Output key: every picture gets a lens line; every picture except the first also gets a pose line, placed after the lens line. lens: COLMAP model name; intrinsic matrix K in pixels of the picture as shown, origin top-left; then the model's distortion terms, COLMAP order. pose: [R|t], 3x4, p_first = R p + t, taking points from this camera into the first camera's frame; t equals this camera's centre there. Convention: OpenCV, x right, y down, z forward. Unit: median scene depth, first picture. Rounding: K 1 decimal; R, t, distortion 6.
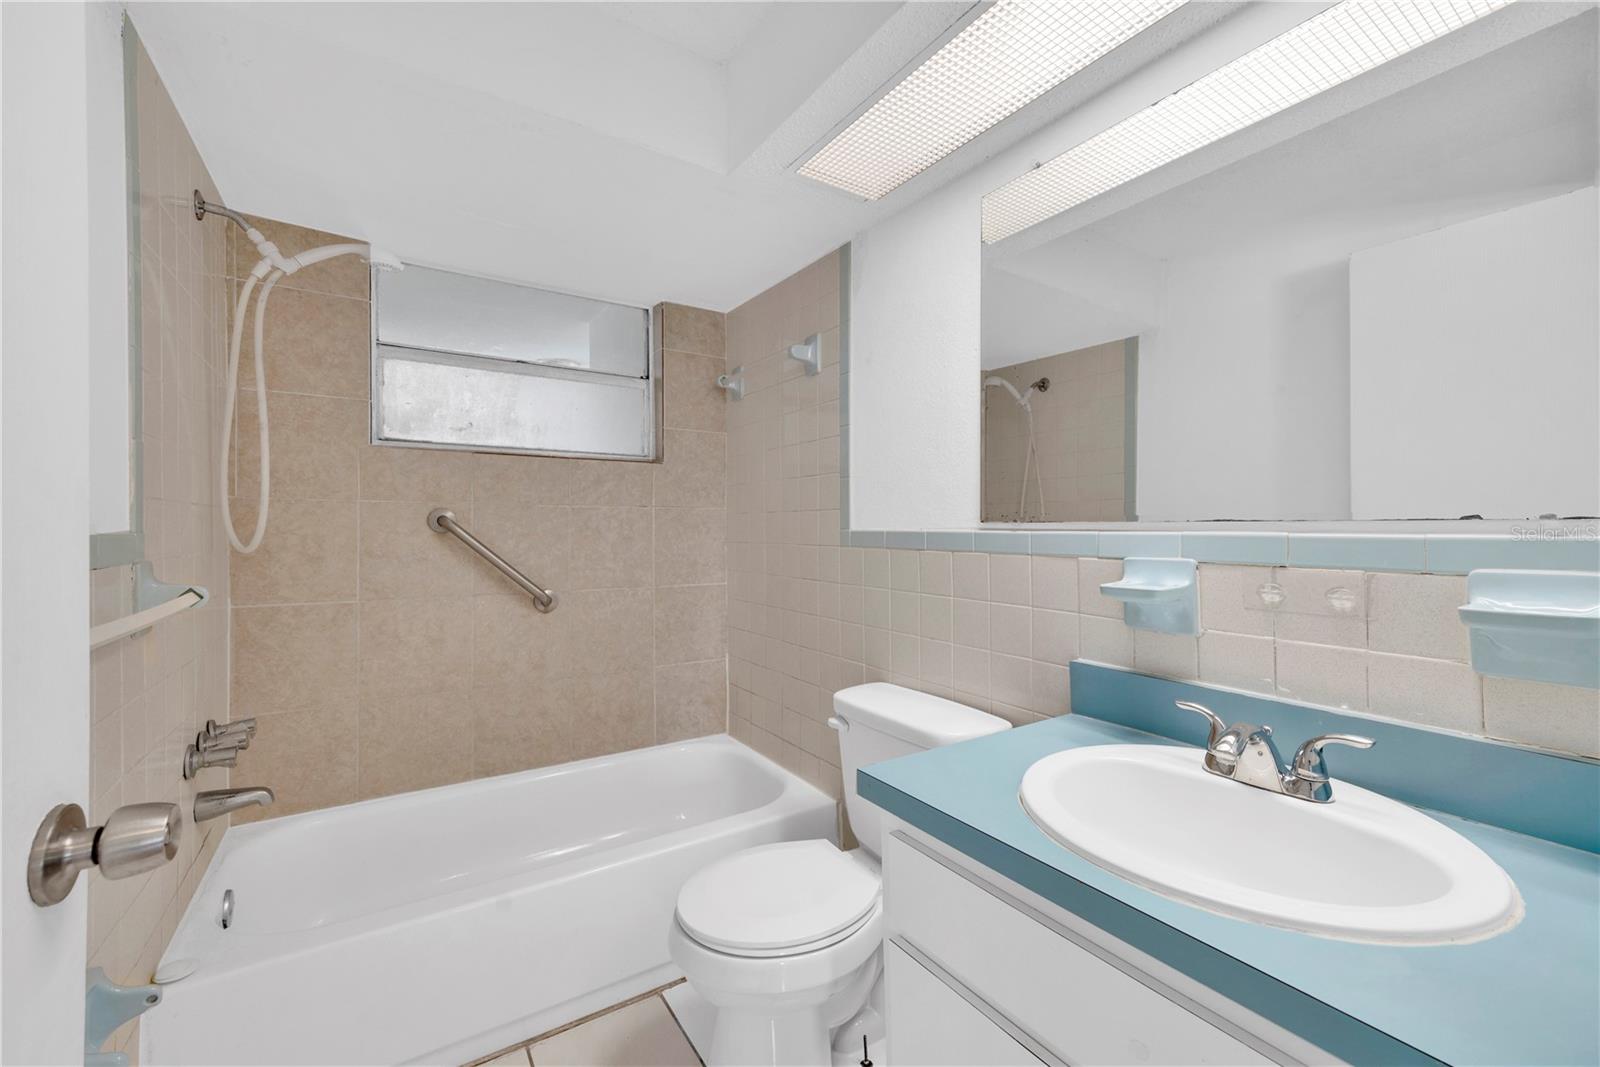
lens RADIAL K [[643.9, 0, 829.9], [0, 643.9, 515.1], [0, 0, 1]] dist [0.001717, 0.000709]
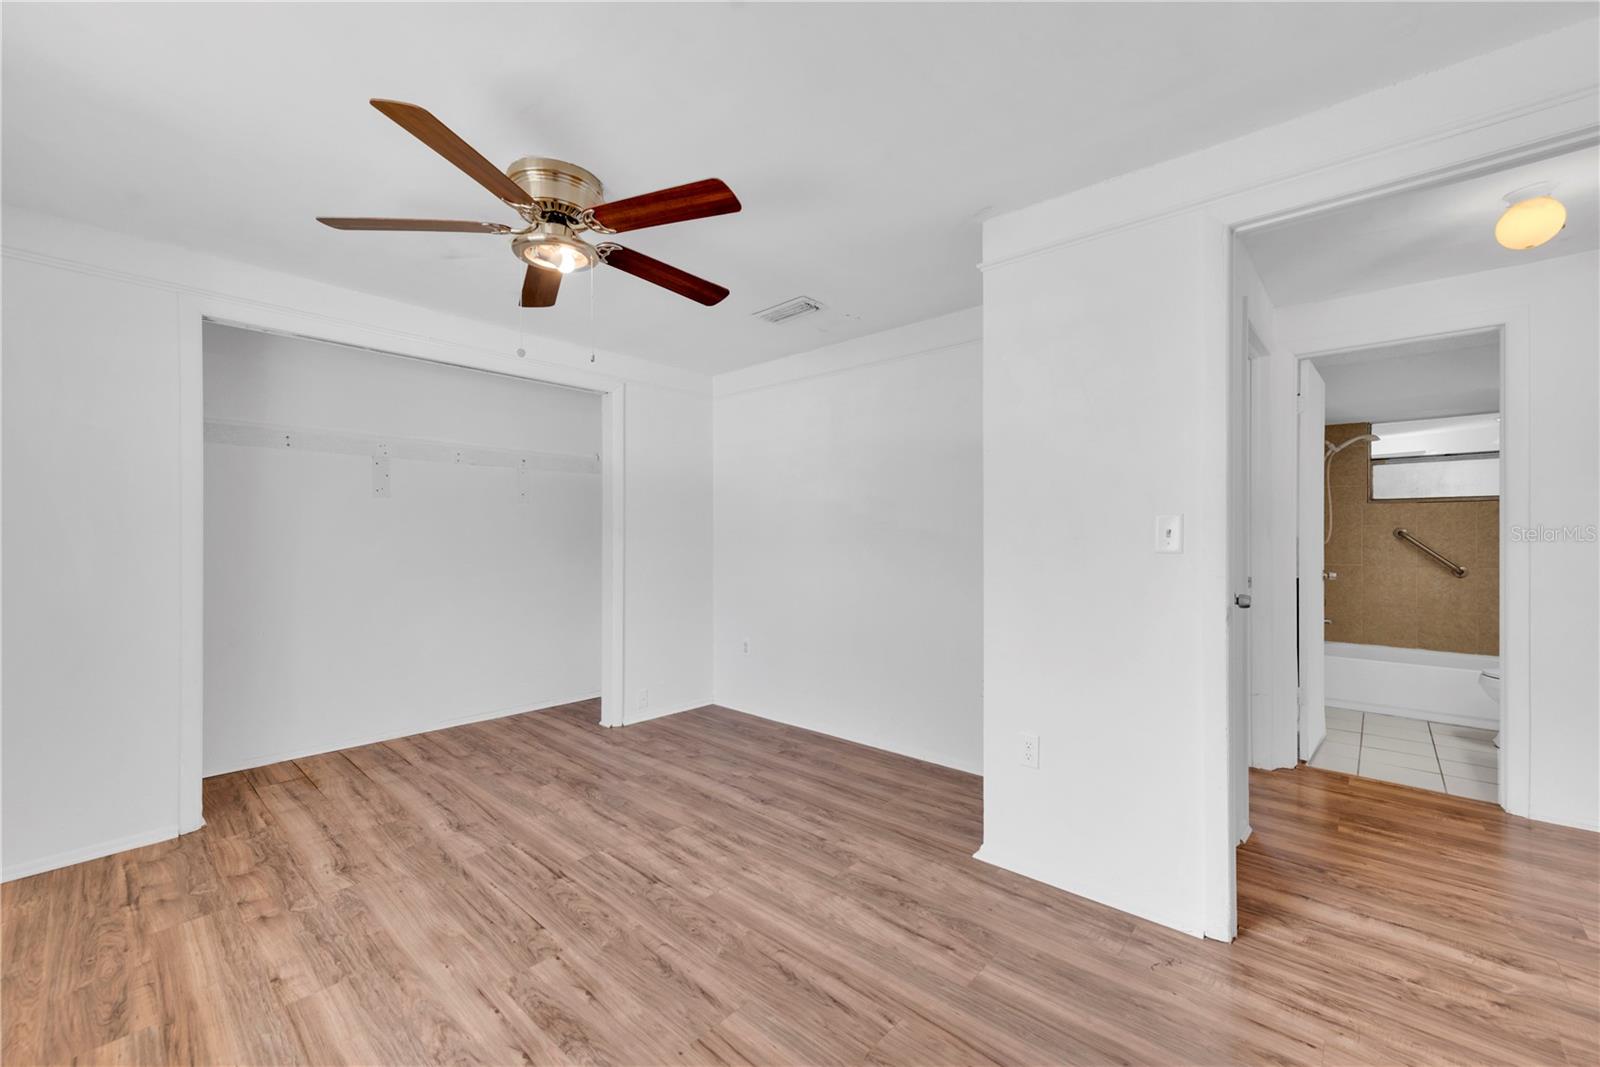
lens RADIAL K [[643.9, 0, 799.7], [0, 643.9, 537.1], [0, 0, 1]] dist [0.001717, 0.000709]
pose [[0.230005, 0.005379, -0.973175, 1.147954], [0.011881, 0.999895, 0.008335, -0.022635], [0.973117, -0.013479, 0.229917, -1.620936]]
